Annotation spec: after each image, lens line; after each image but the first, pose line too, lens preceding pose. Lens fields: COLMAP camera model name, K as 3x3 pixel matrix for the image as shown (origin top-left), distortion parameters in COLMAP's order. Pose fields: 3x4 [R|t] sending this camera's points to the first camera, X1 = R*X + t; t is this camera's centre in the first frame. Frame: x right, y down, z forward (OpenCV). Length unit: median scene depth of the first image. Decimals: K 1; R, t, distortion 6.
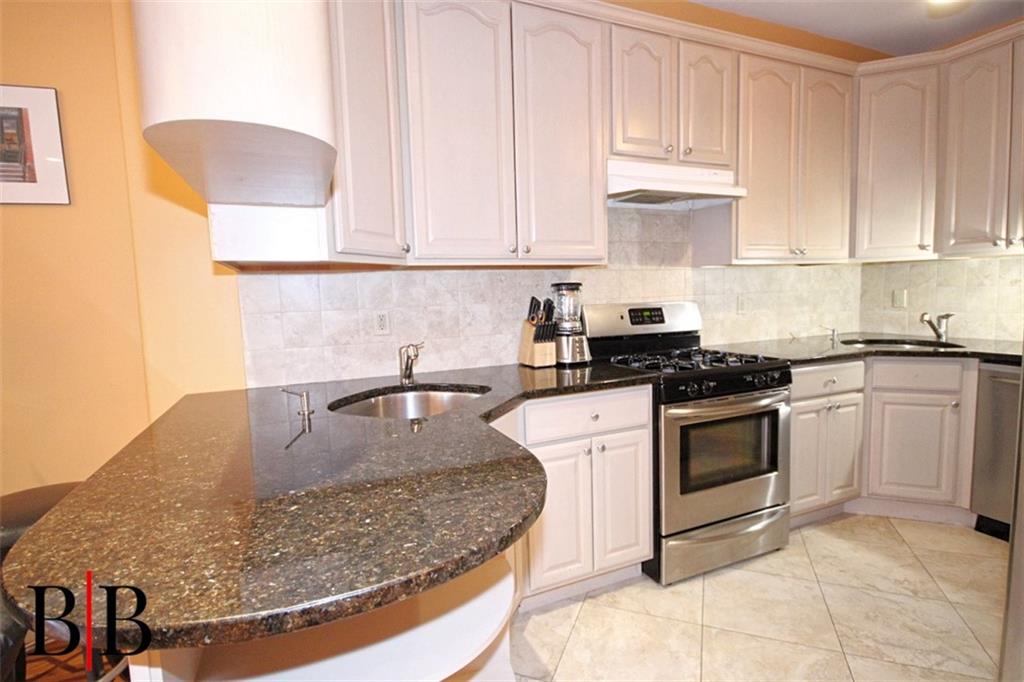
lens RADIAL K [[494.6, 0, 511.7], [0, 494.6, 342.0], [0, 0, 1]] dist [0.001292, -0.001867]
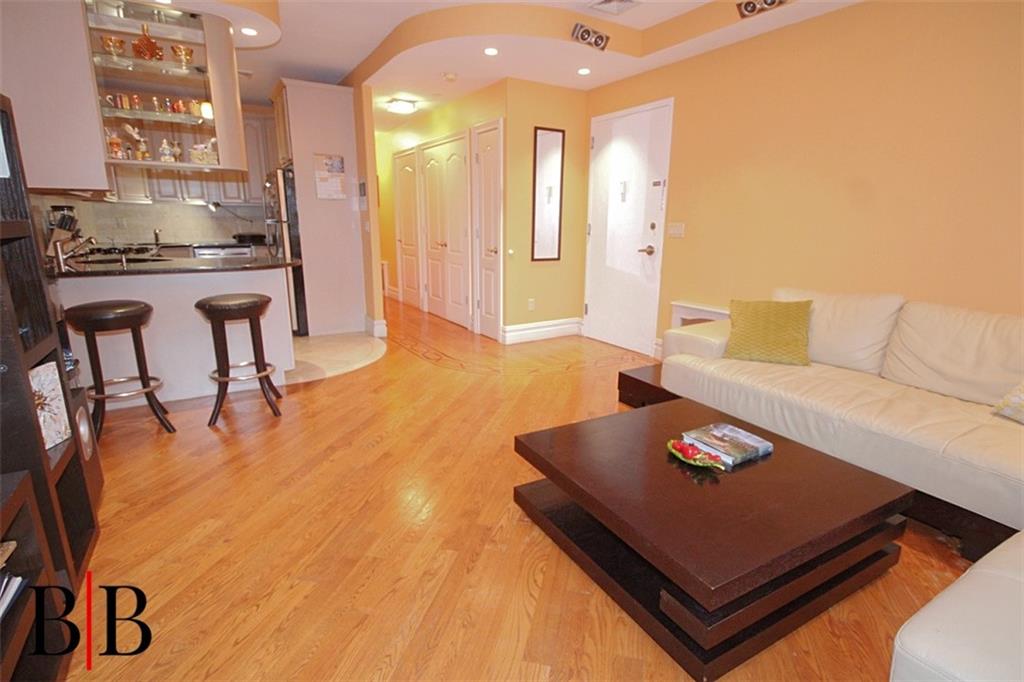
lens RADIAL K [[494.6, 0, 516.4], [0, 494.6, 336.1], [0, 0, 1]] dist [0.001292, -0.001867]
pose [[-0.158893, -0.199924, 0.966842, -1.702890], [0.092158, 0.972004, 0.216137, 0.075725], [-0.982985, 0.123445, -0.136020, -0.193928]]
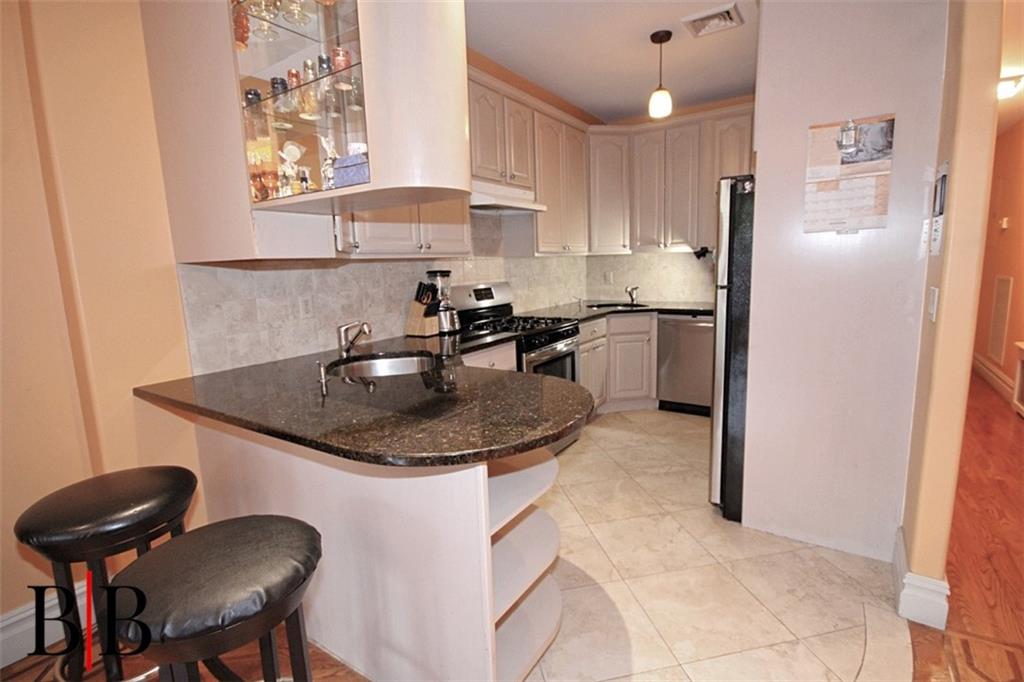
lens RADIAL K [[494.6, 0, 504.9], [0, 494.6, 340.7], [0, 0, 1]] dist [0.001292, -0.001867]
pose [[0.841646, -0.082549, 0.533683, -0.438671], [0.059868, 0.996419, 0.059708, -0.002512], [-0.536701, -0.018302, 0.843574, -0.187892]]
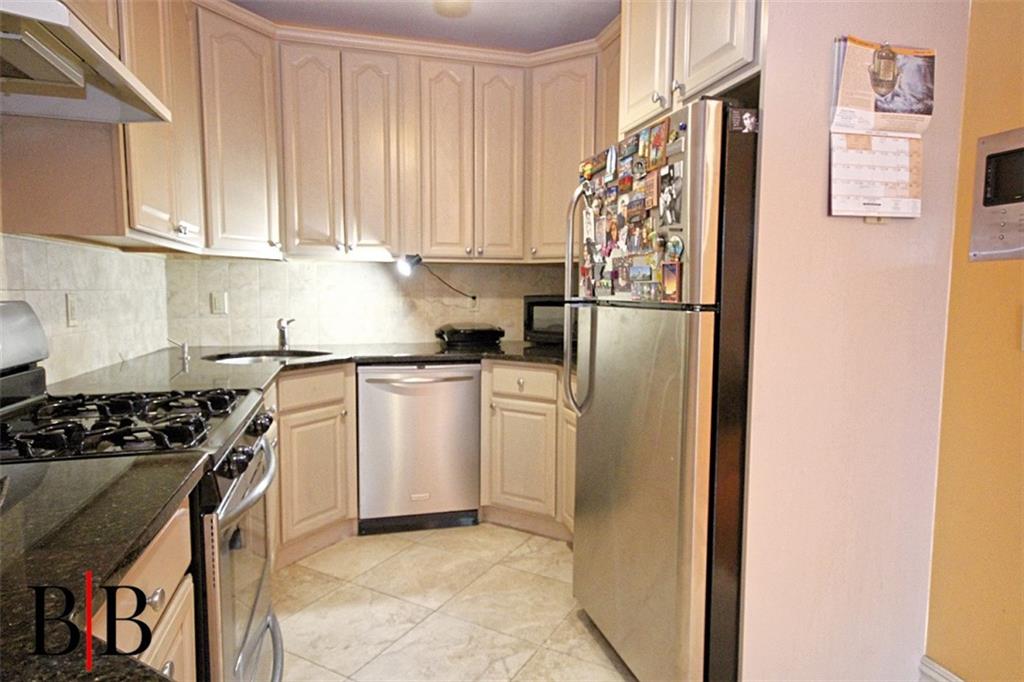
lens RADIAL K [[603.3, 0, 518.1], [0, 603.3, 341.0], [0, 0, 1]] dist [0.006224, 0.003460]
pose [[0.124924, -0.051826, 0.990812, -0.194579], [0.085066, 0.995517, 0.041347, -0.030733], [-0.988513, 0.079119, 0.128773, 0.491358]]
